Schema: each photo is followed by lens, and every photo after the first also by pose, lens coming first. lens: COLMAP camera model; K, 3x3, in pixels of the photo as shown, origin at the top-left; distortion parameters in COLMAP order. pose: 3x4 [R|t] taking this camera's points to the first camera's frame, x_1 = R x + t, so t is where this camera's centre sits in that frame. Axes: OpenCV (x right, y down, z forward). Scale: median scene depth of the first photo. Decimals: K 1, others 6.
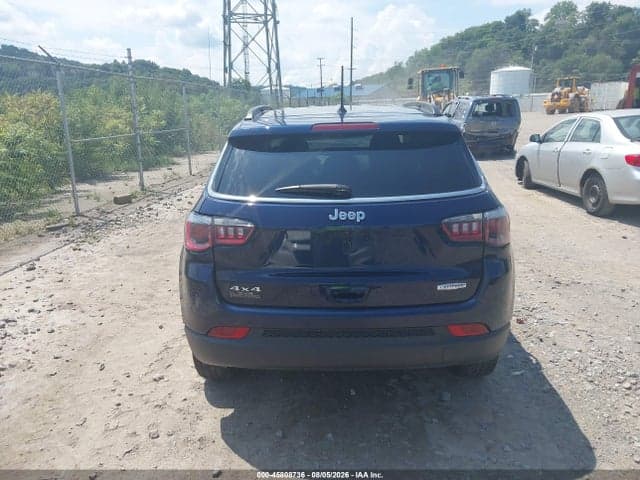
lens RADIAL K [[496.3, 0, 320.0], [0, 496.3, 240.0], [0, 0, 1]] dist [0.071788, -0.091758]
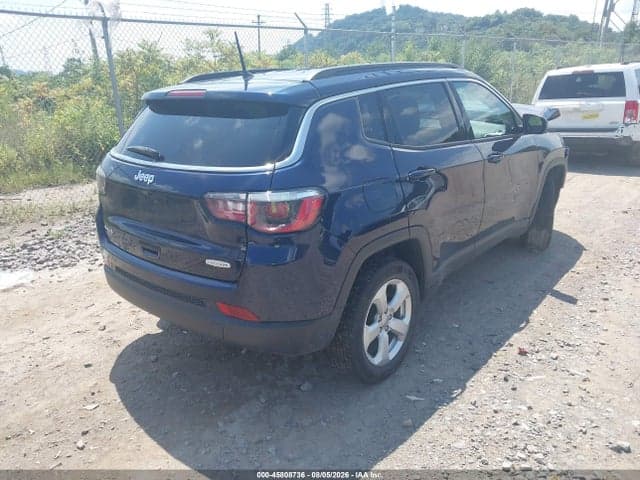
lens RADIAL K [[496.3, 0, 320.0], [0, 496.3, 240.0], [0, 0, 1]] dist [0.071788, -0.091758]
pose [[0.781655, 0.192816, -0.593159, 0.796382], [-0.141233, 0.981031, 0.132786, -0.088702], [0.607510, -0.020019, 0.794060, 0.281872]]
